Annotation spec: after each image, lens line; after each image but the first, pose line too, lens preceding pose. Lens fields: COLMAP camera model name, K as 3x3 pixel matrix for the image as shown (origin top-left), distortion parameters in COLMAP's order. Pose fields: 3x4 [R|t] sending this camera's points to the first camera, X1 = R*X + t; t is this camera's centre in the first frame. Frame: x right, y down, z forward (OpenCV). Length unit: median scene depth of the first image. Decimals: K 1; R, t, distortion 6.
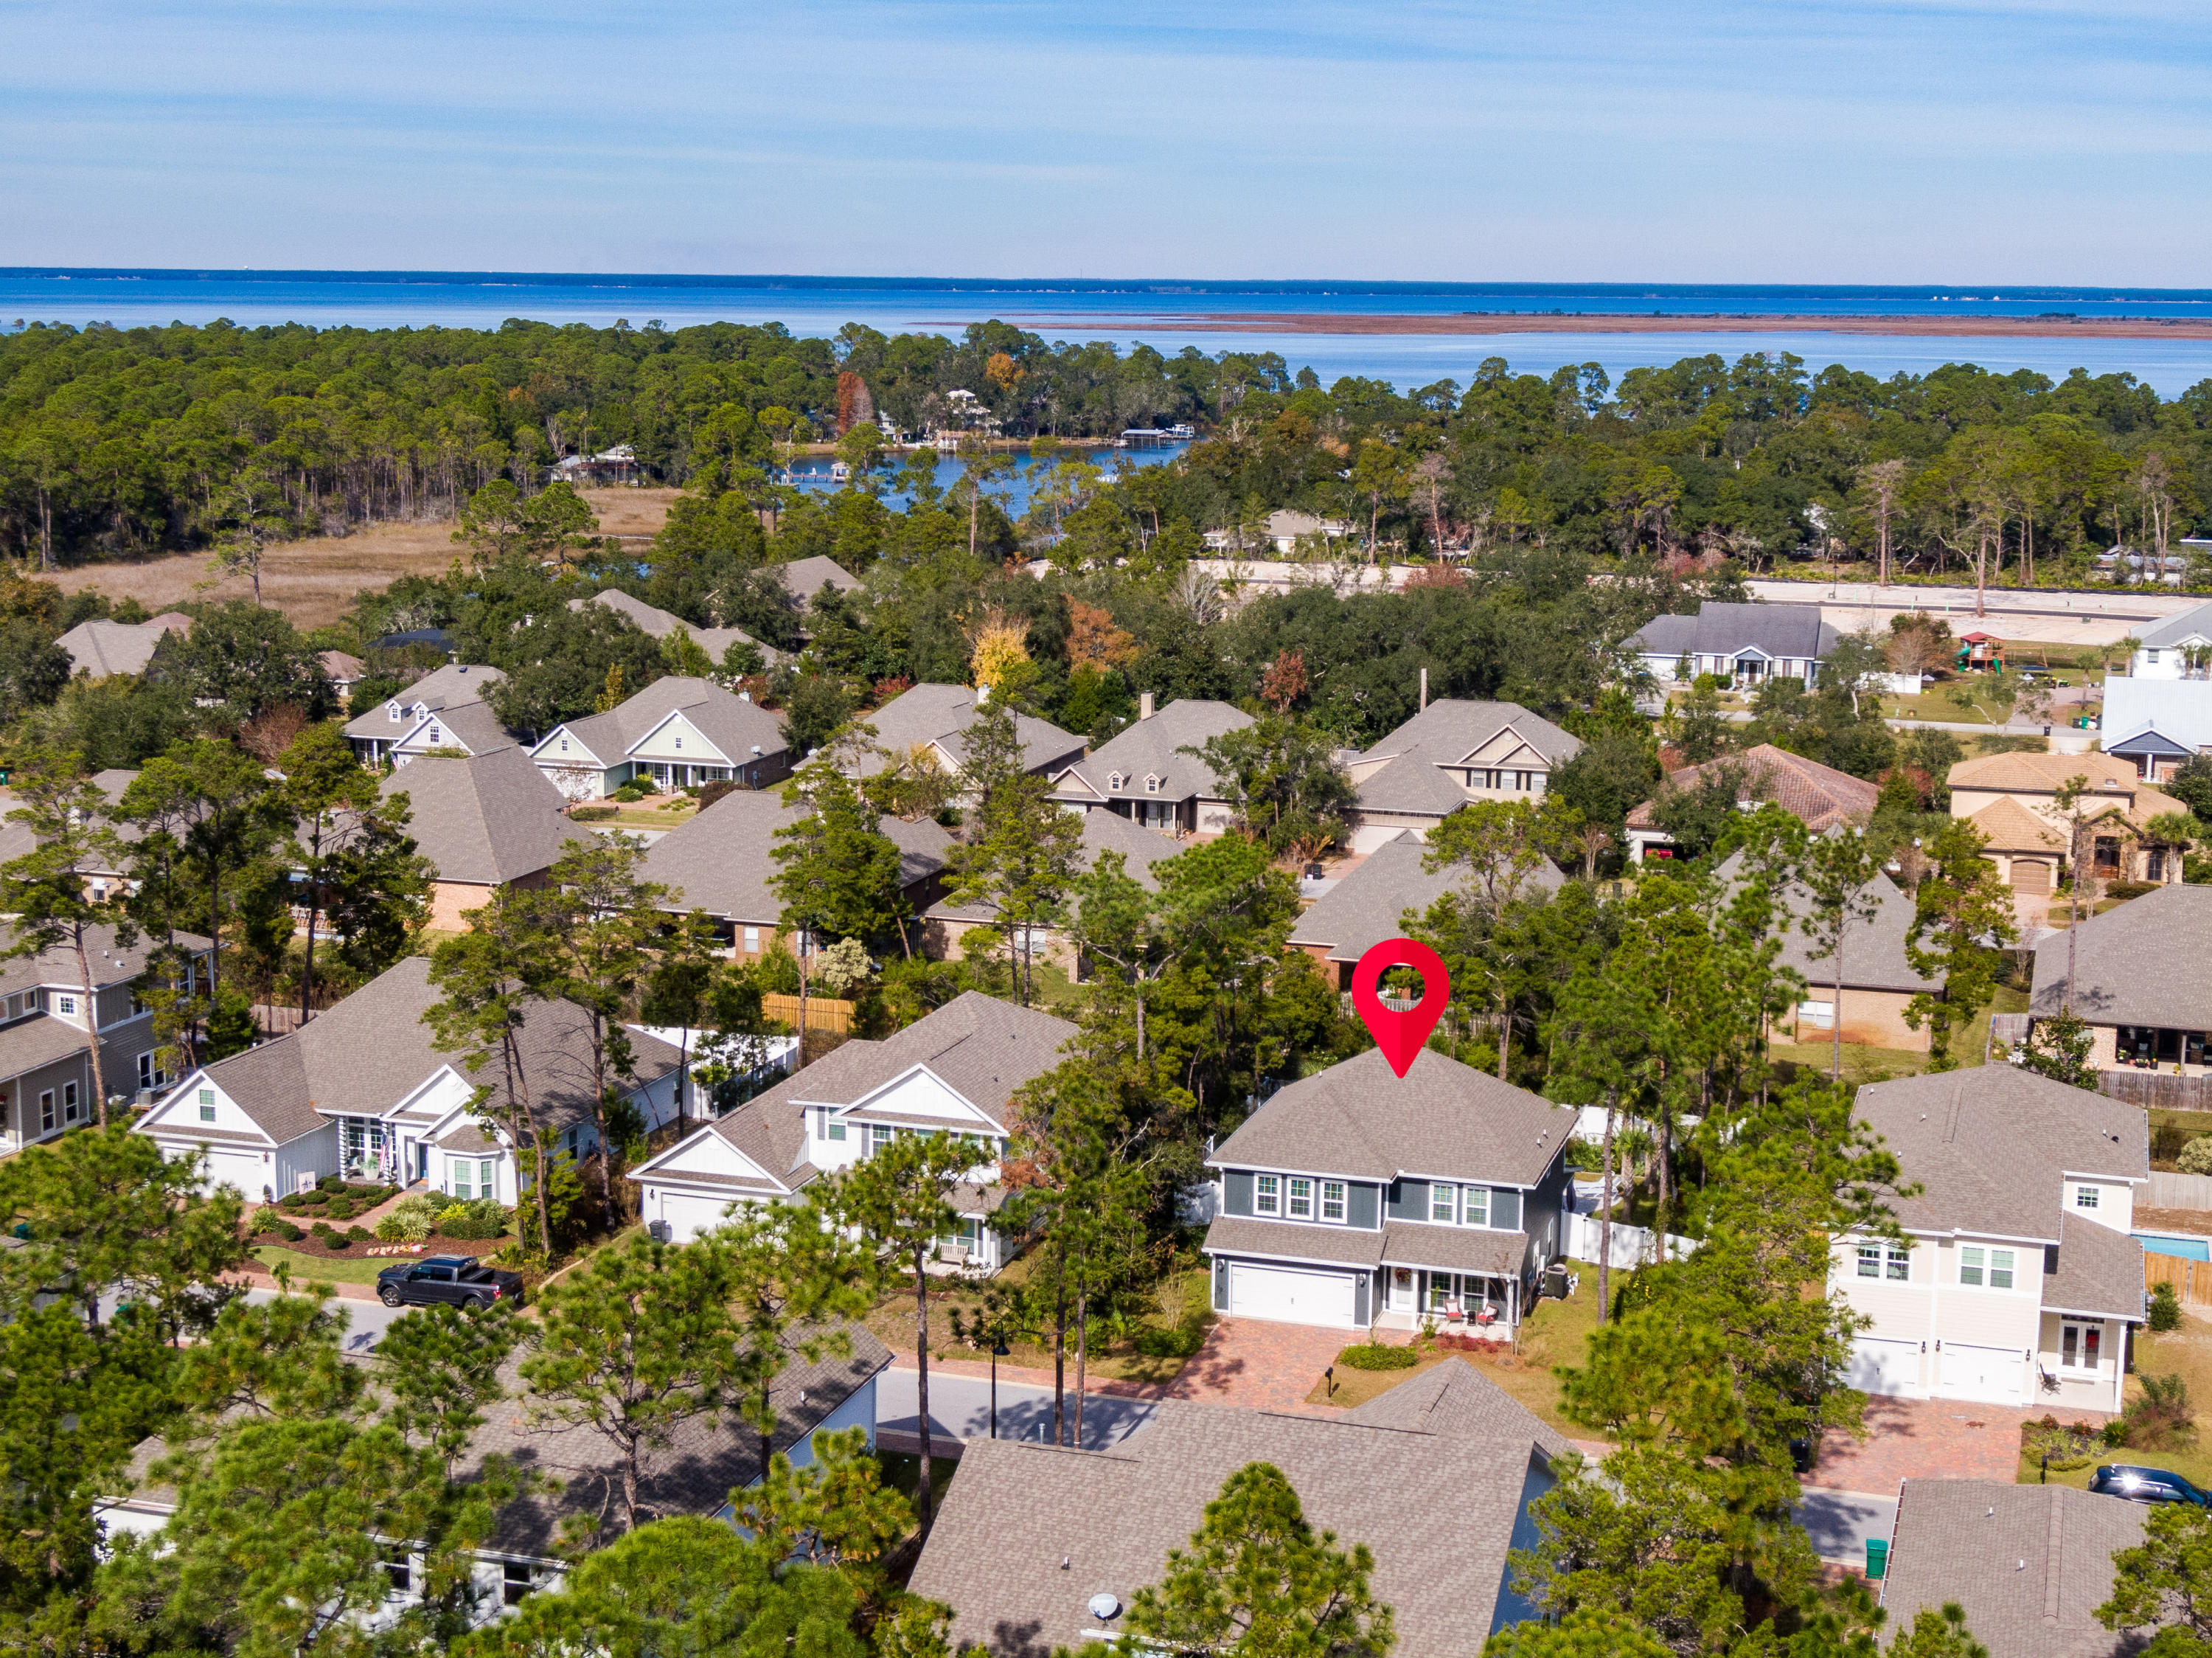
lens RADIAL K [[3145.4, 0, 1107.9], [0, 3145.4, 825.4], [0, 0, 1]] dist [0.040031, 0.000000]
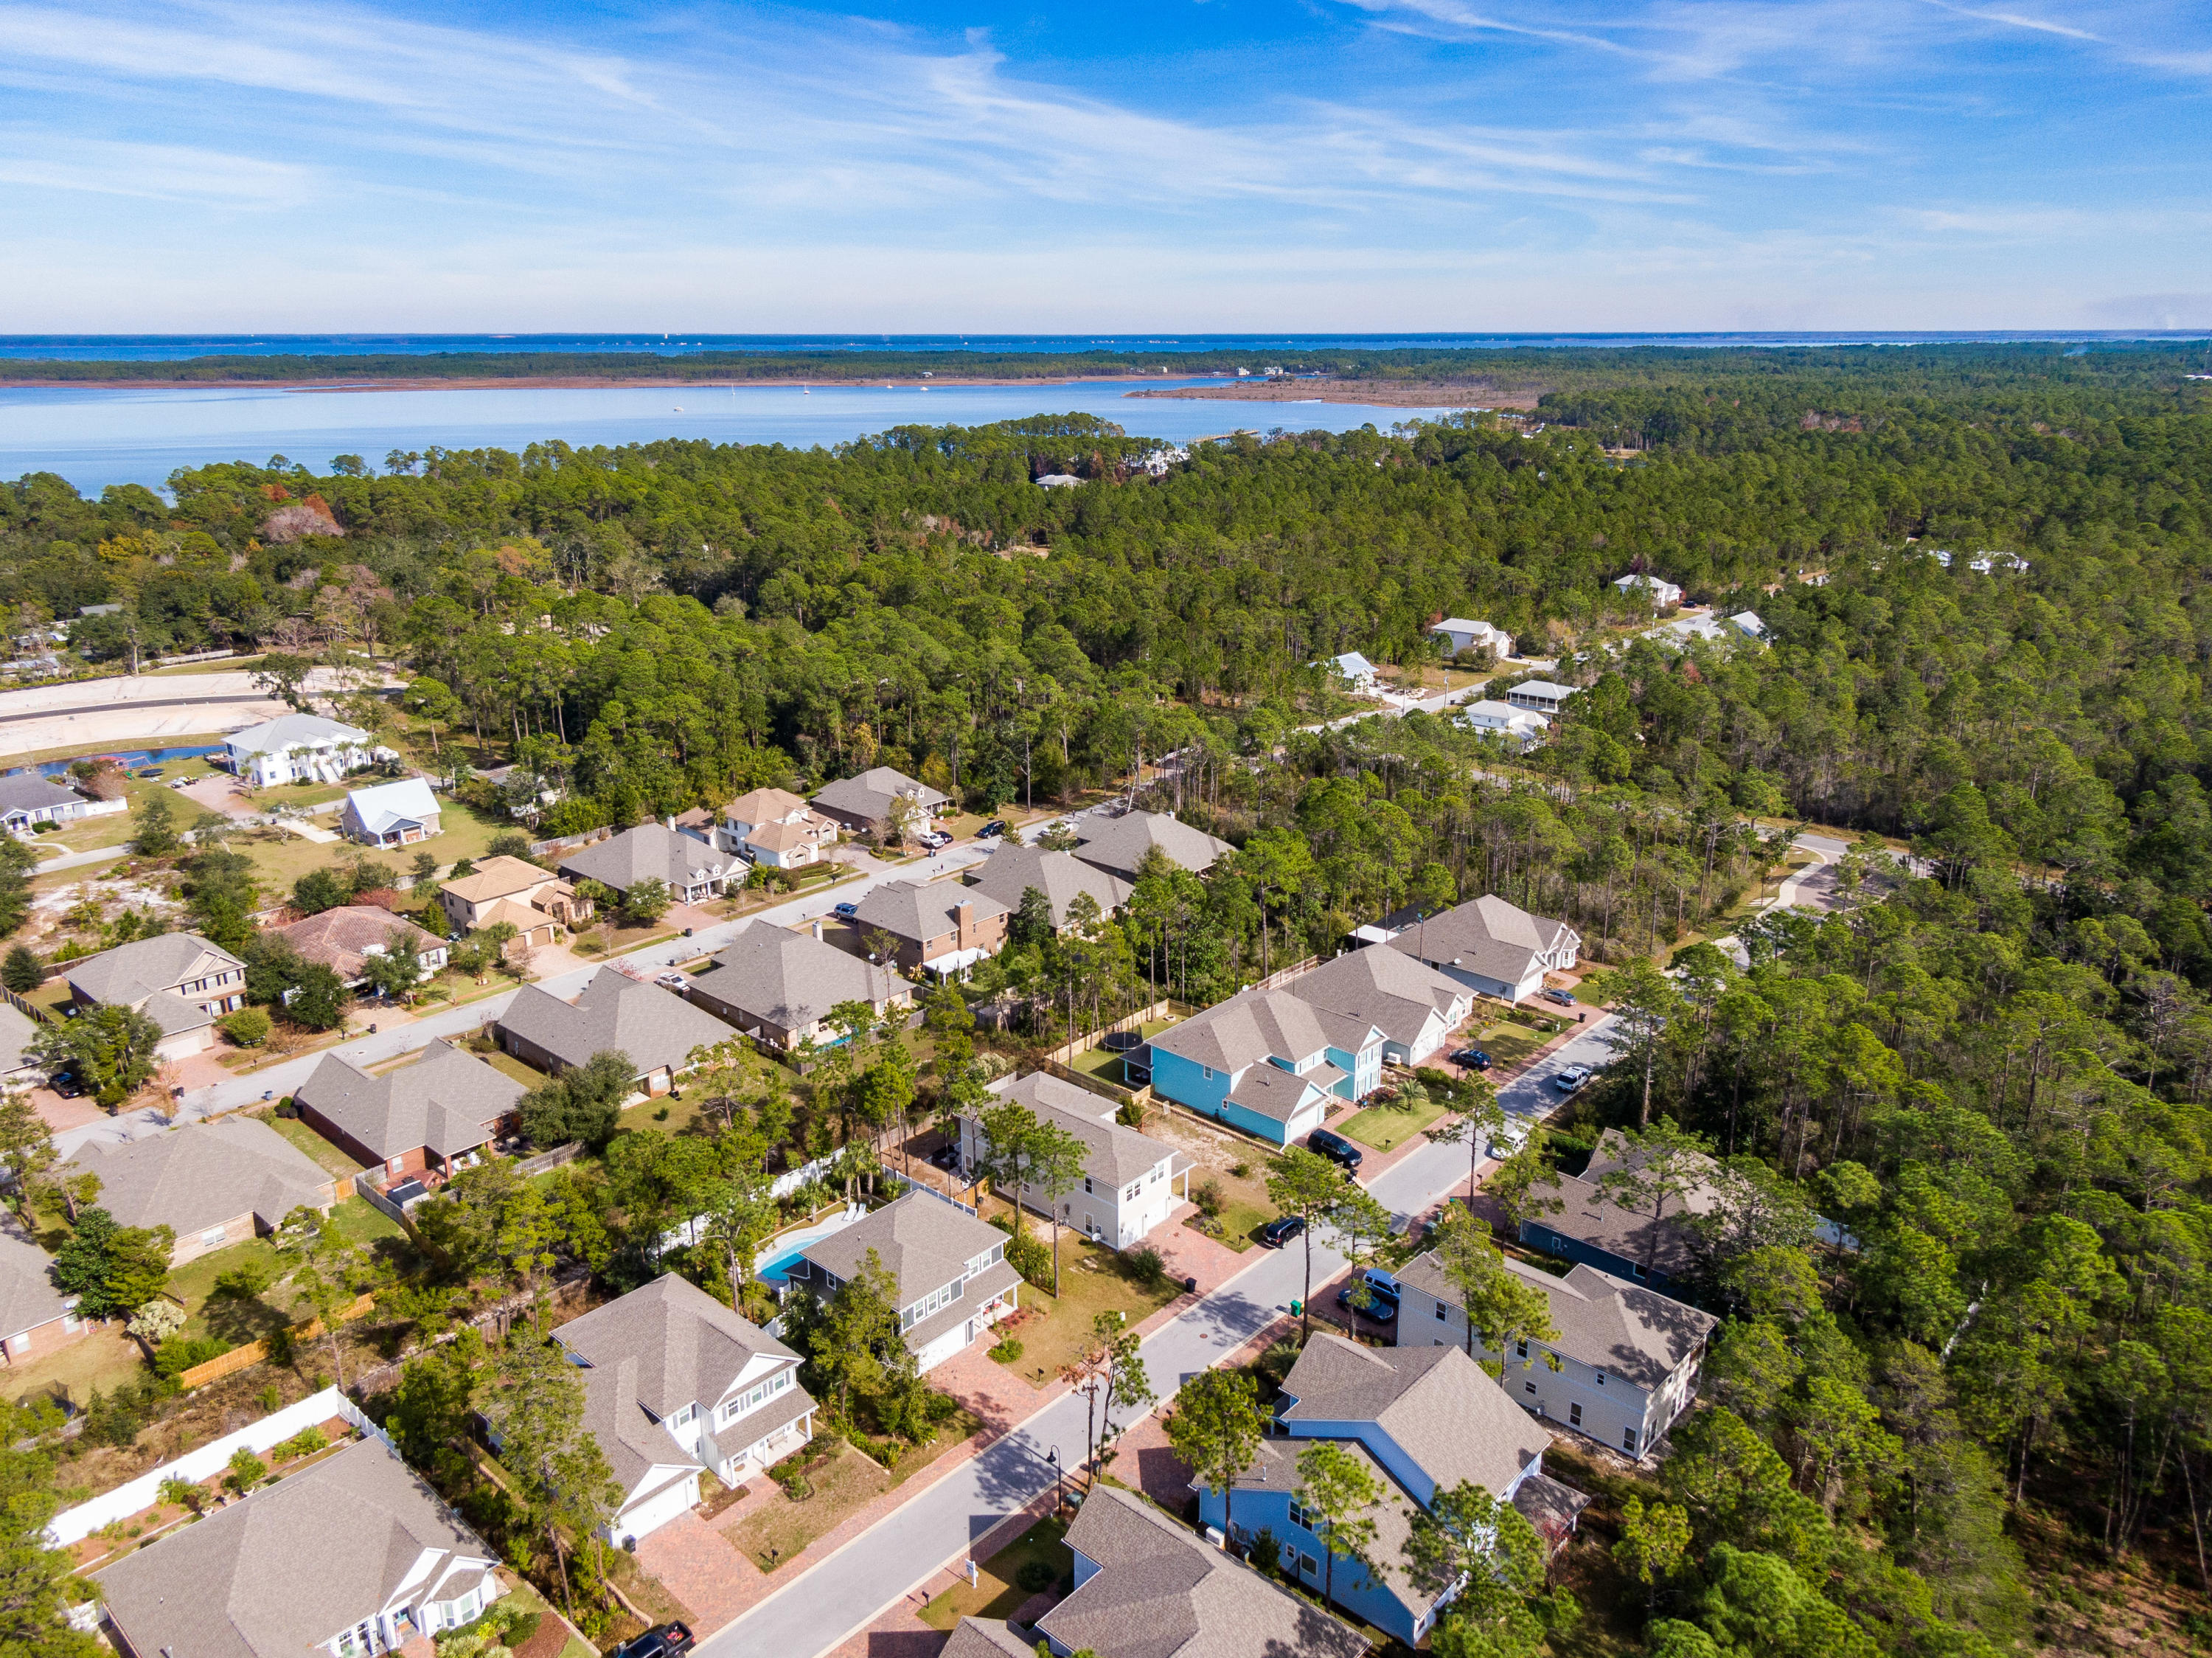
lens RADIAL K [[1582.7, 0, 1121.8], [0, 1582.7, 834.9], [0, 0, 1]] dist [0.027841, -0.028711]
pose [[0.407578, -0.286495, 0.867064, -0.382352], [0.160916, 0.957185, 0.240632, -0.218042], [-0.898881, 0.041448, 0.436229, 0.260006]]
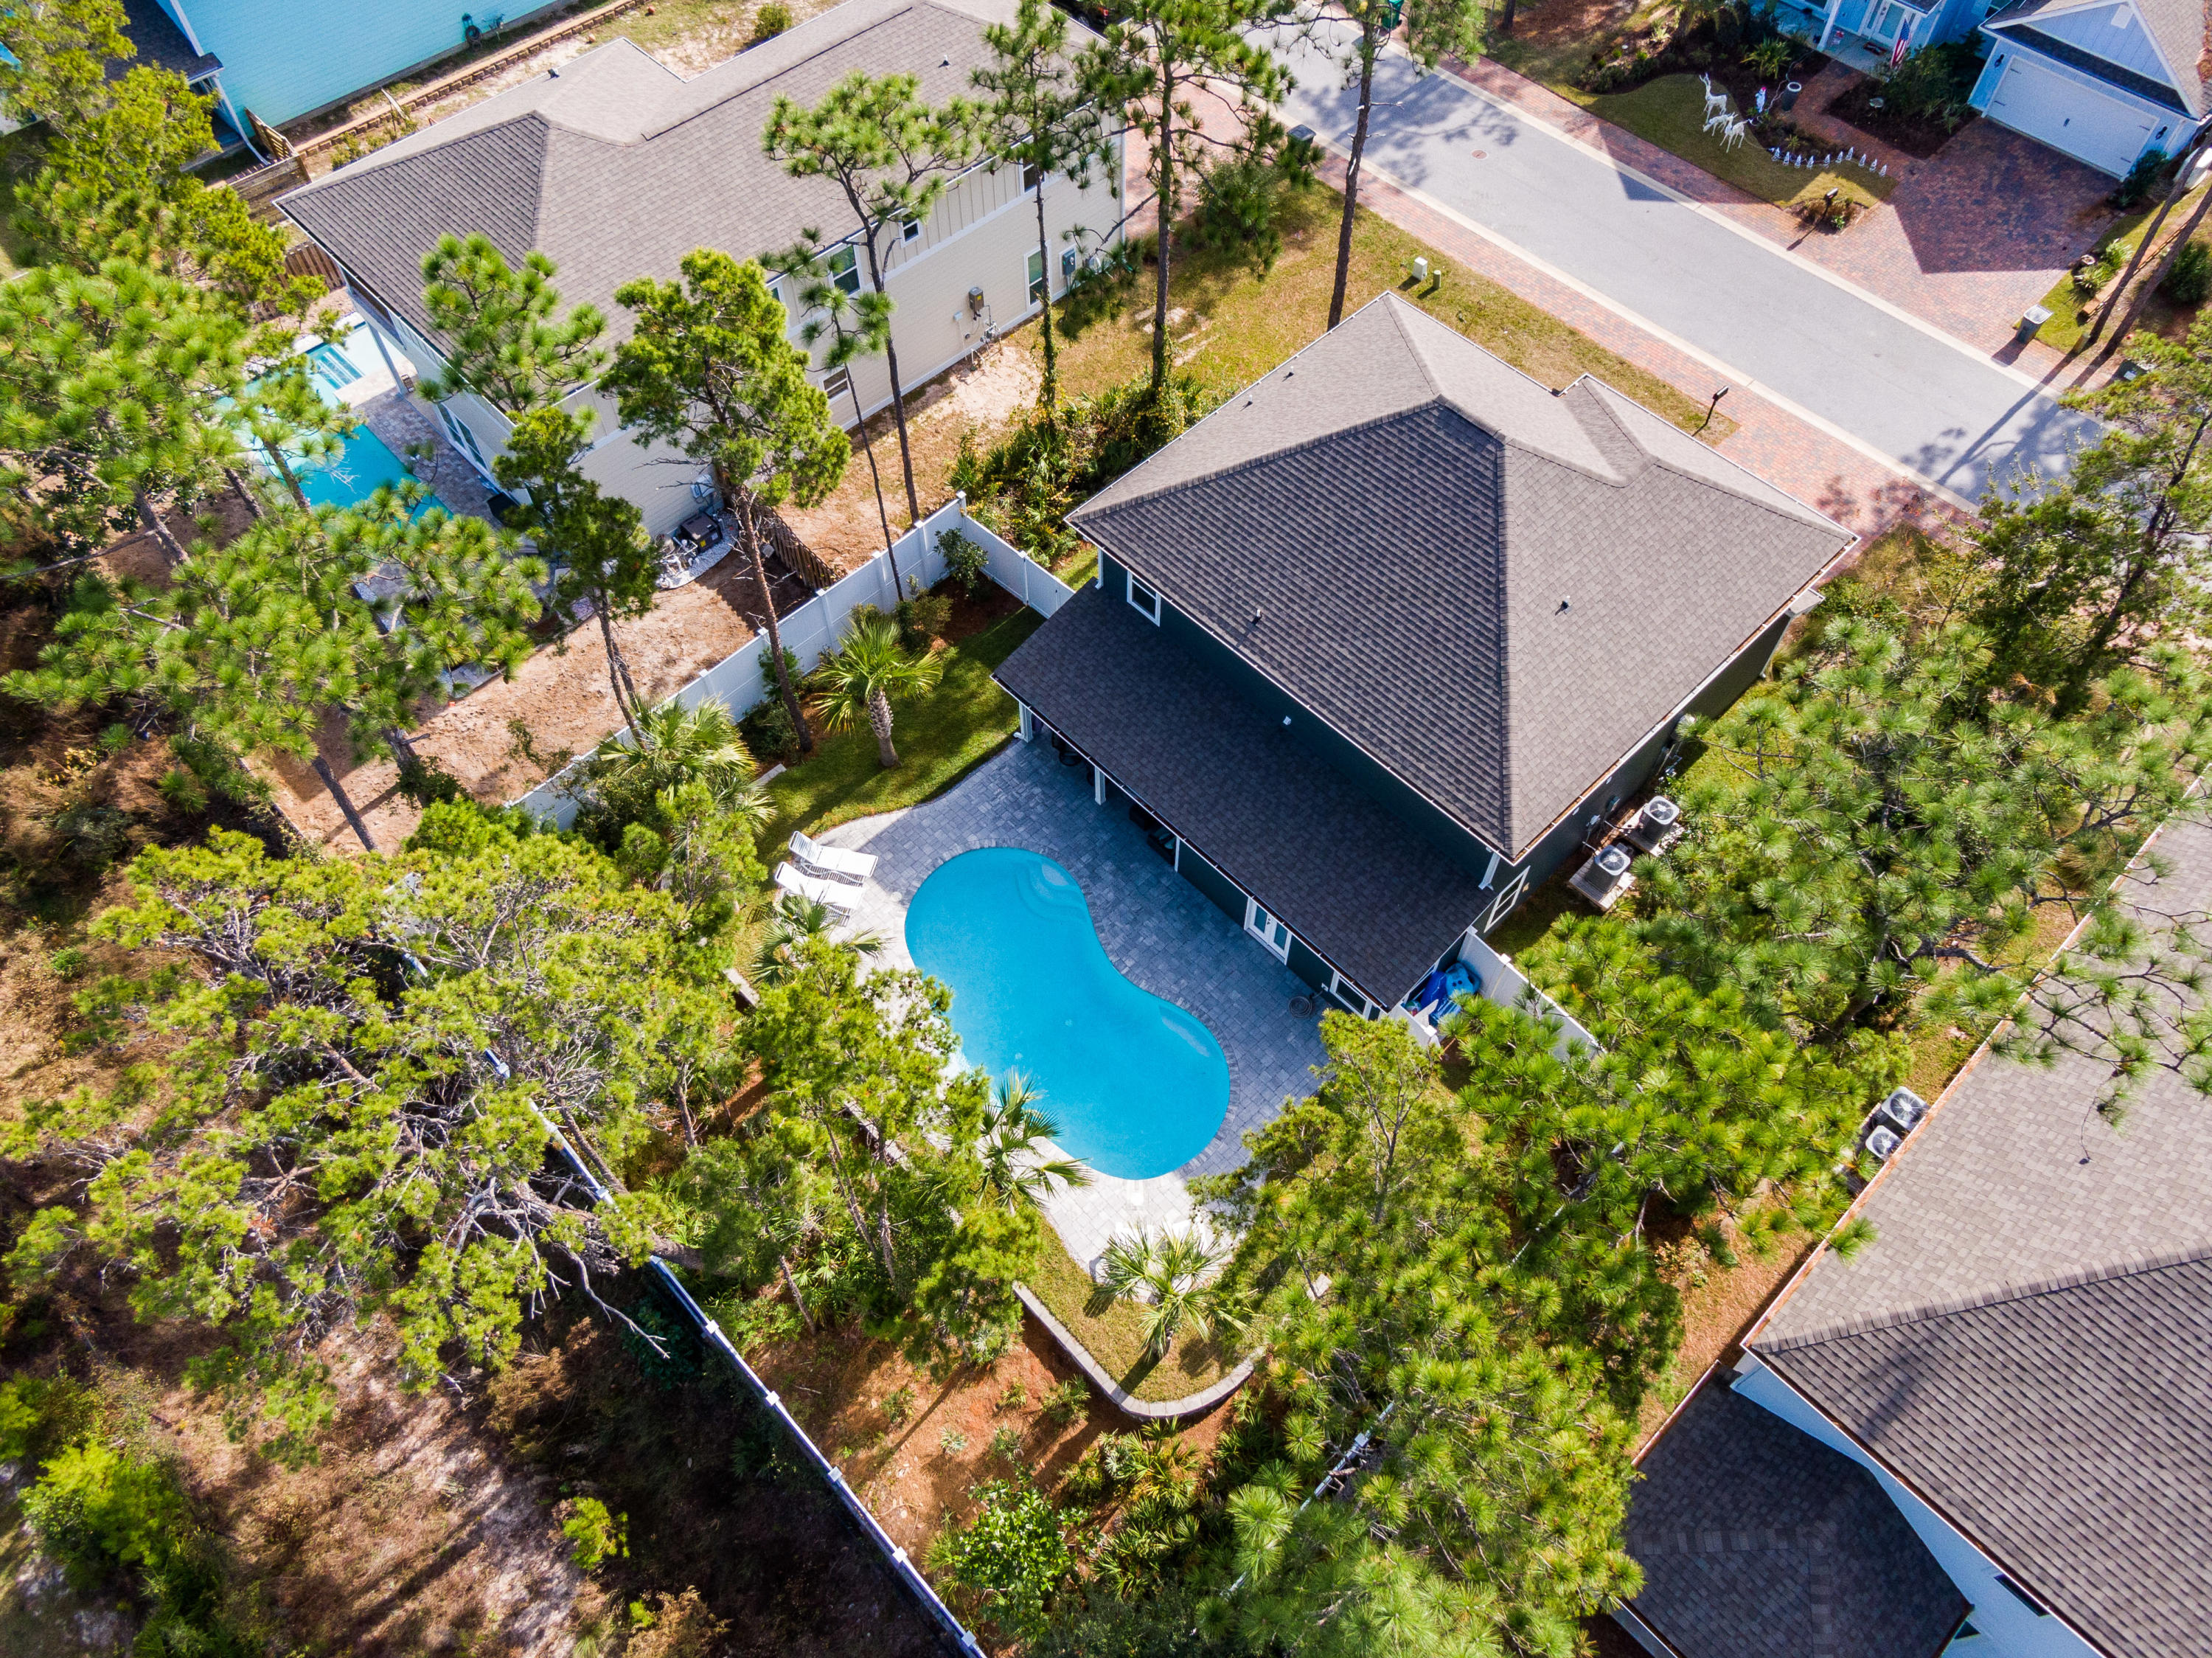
lens RADIAL K [[1582.7, 0, 1118.4], [0, 1582.7, 827.0], [0, 0, 1]] dist [0.027841, -0.028711]
pose [[-0.879294, -0.403620, 0.252850, 0.031878], [0.074844, 0.407194, 0.910270, -0.082755], [-0.470362, 0.819319, -0.327835, 0.693703]]
